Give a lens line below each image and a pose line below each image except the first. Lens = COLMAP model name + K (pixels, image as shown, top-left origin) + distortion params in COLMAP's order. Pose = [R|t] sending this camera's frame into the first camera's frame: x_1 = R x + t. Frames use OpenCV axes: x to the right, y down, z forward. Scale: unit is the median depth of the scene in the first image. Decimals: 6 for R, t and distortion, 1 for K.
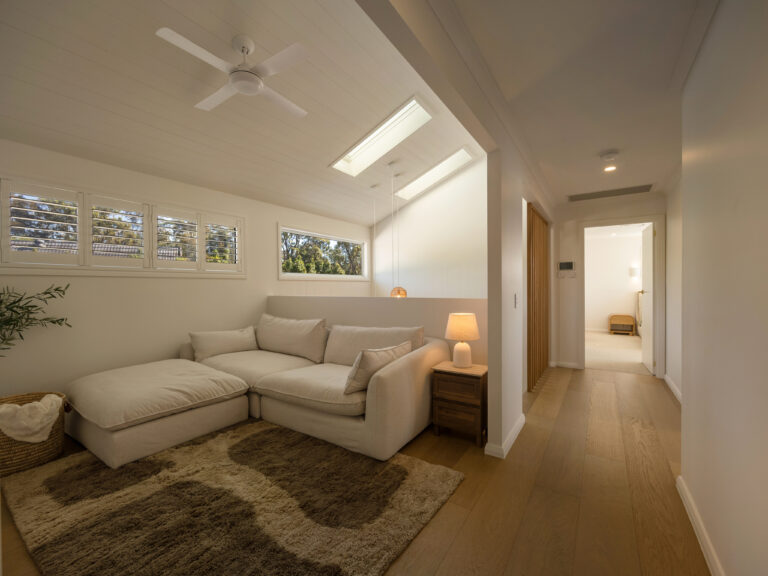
lens RADIAL K [[329.5, 0, 386.1], [0, 329.5, 288.0], [0, 0, 1]] dist [-0.003372, 0.001335]
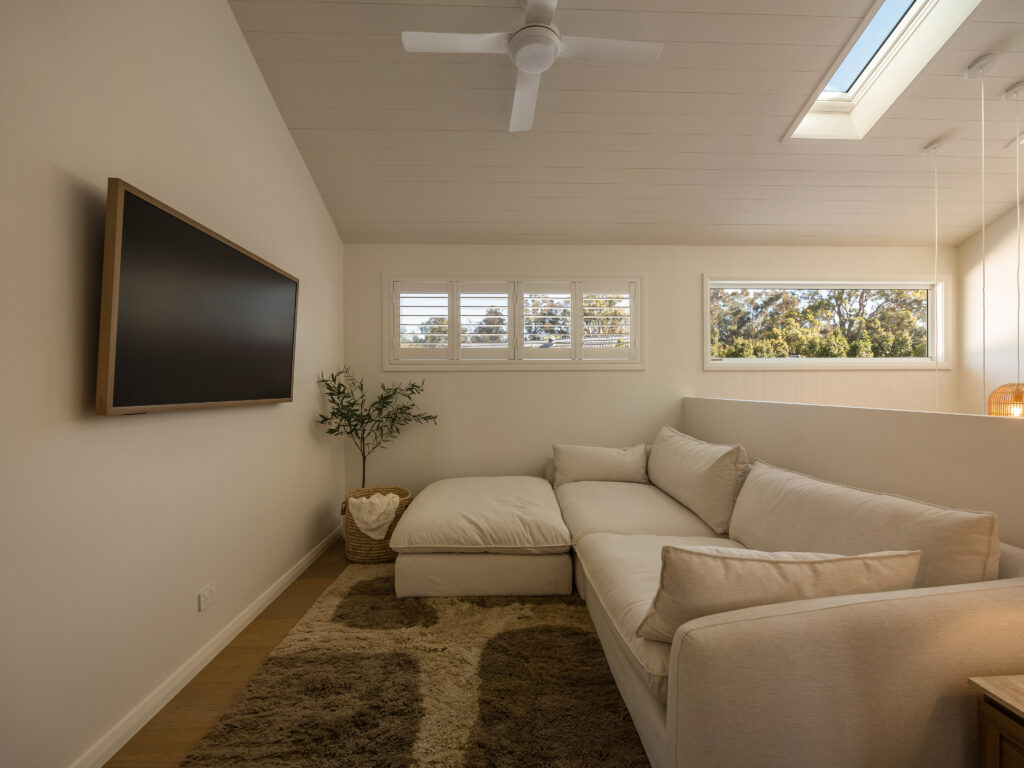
lens RADIAL K [[439.3, 0, 509.7], [0, 439.3, 385.6], [0, 0, 1]] dist [-0.003372, 0.001335]
pose [[0.581880, 0.007689, -0.813239, 0.196116], [-0.003188, 0.999969, 0.007174, -0.004669], [0.813269, -0.001582, 0.581886, 0.439704]]
